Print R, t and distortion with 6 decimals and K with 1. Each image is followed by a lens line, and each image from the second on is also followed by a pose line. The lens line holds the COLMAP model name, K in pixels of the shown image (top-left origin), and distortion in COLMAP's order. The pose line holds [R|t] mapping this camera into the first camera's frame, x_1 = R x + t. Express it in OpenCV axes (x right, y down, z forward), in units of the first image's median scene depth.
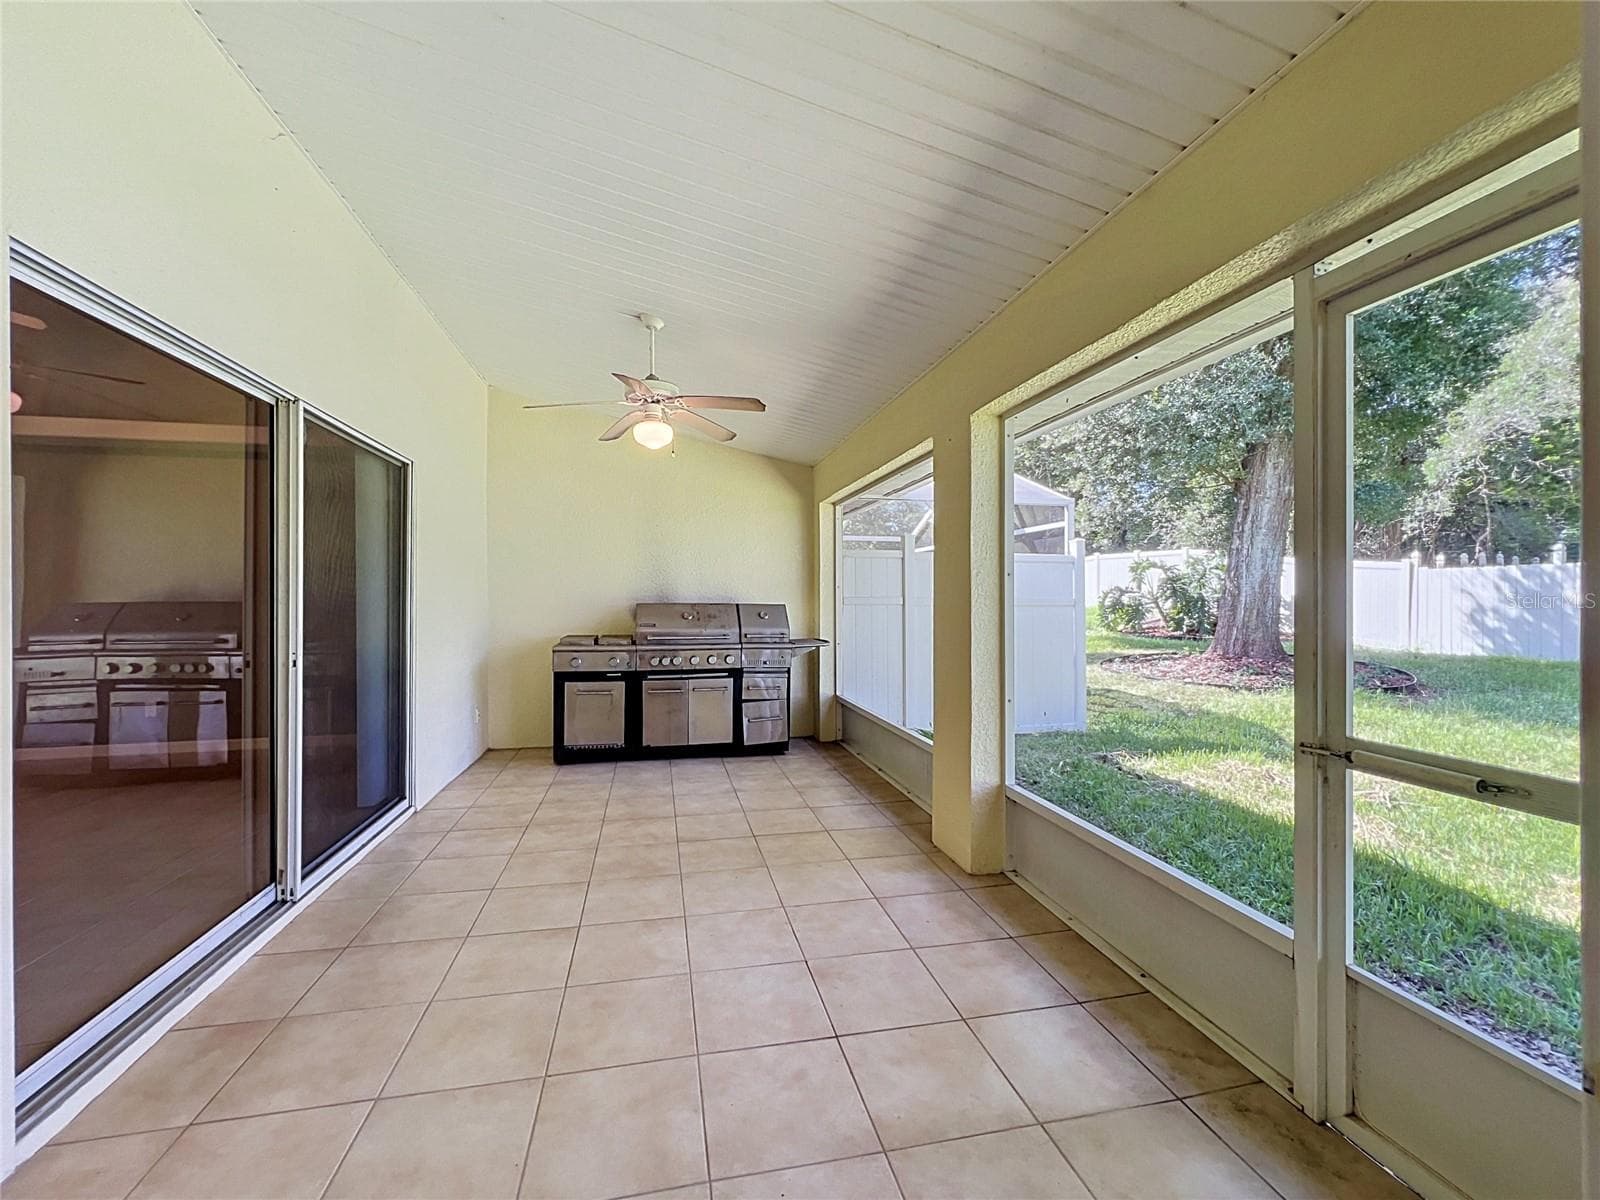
lens RADIAL K [[647.5, 0, 783.5], [0, 647.5, 592.7], [0, 0, 1]] dist [0.000059, 0.002957]
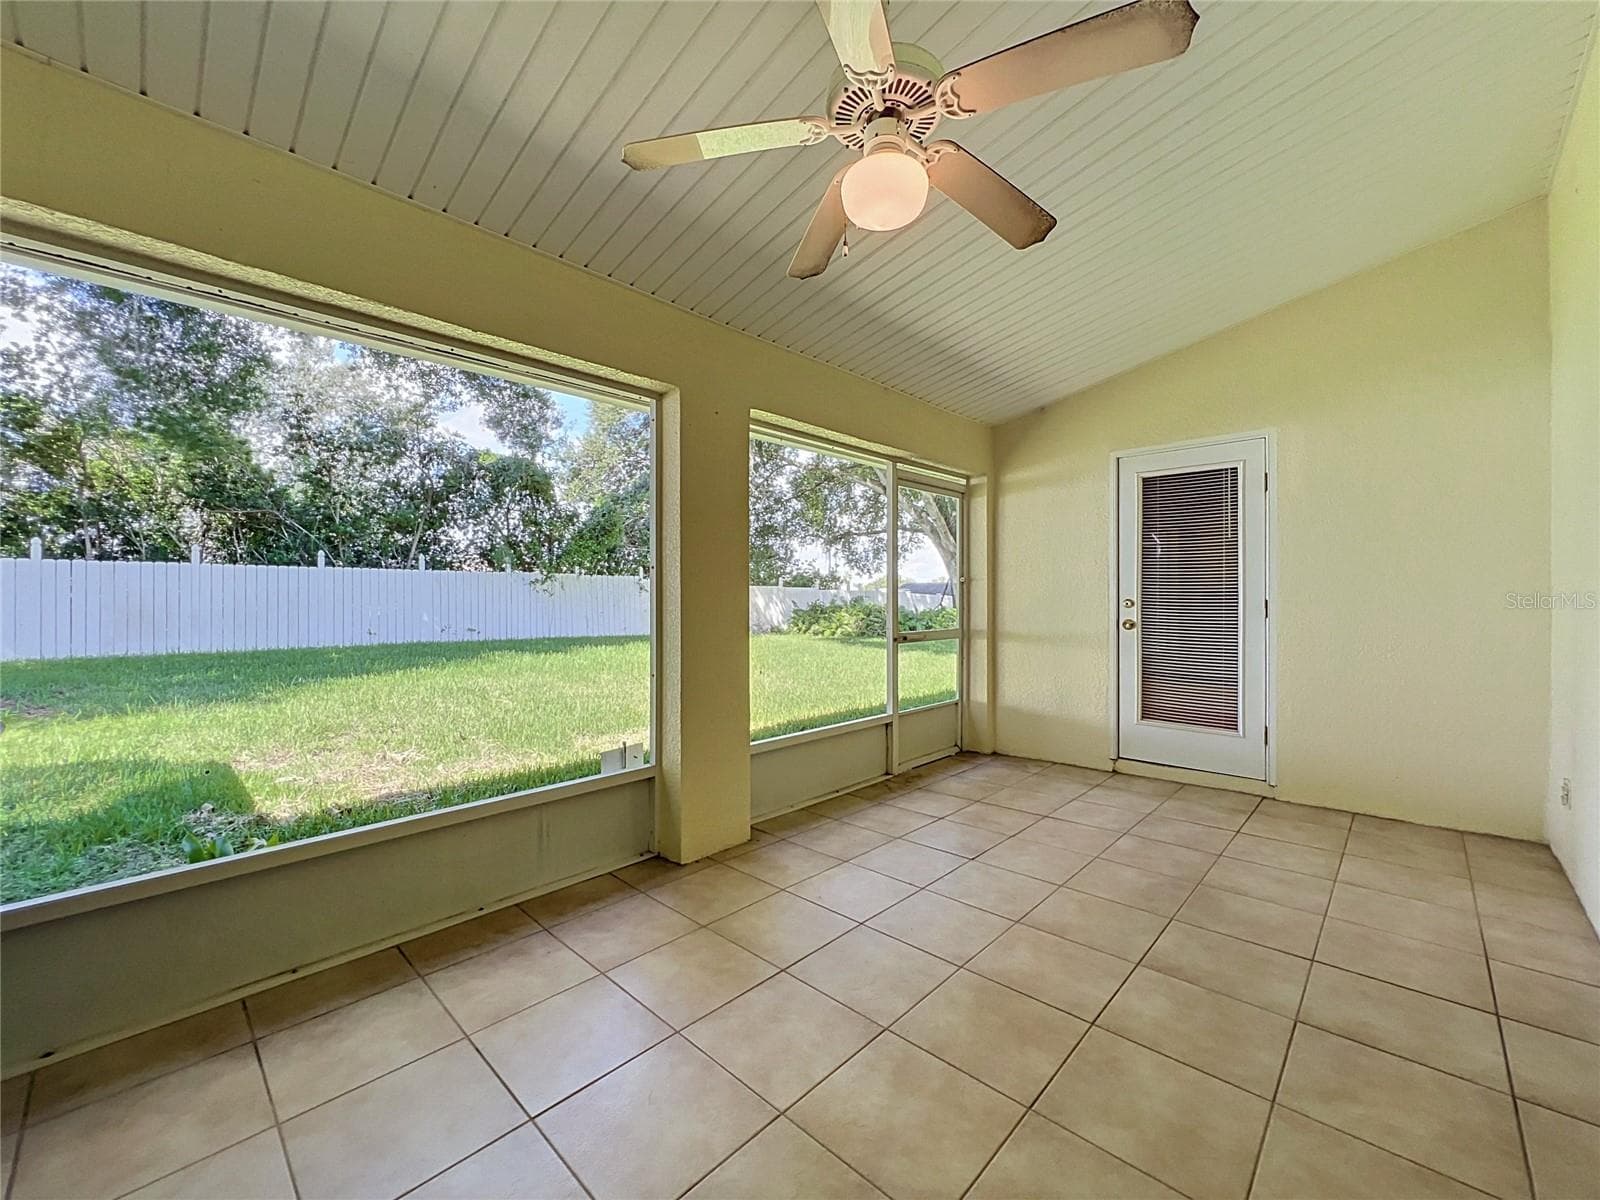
lens RADIAL K [[647.5, 0, 783.5], [0, 647.5, 592.7], [0, 0, 1]] dist [0.000059, 0.002957]
pose [[-0.560409, 0.010285, 0.828152, -0.715096], [-0.004481, 0.999871, -0.015450, 0.046048], [-0.828204, -0.012369, -0.560290, 1.754420]]
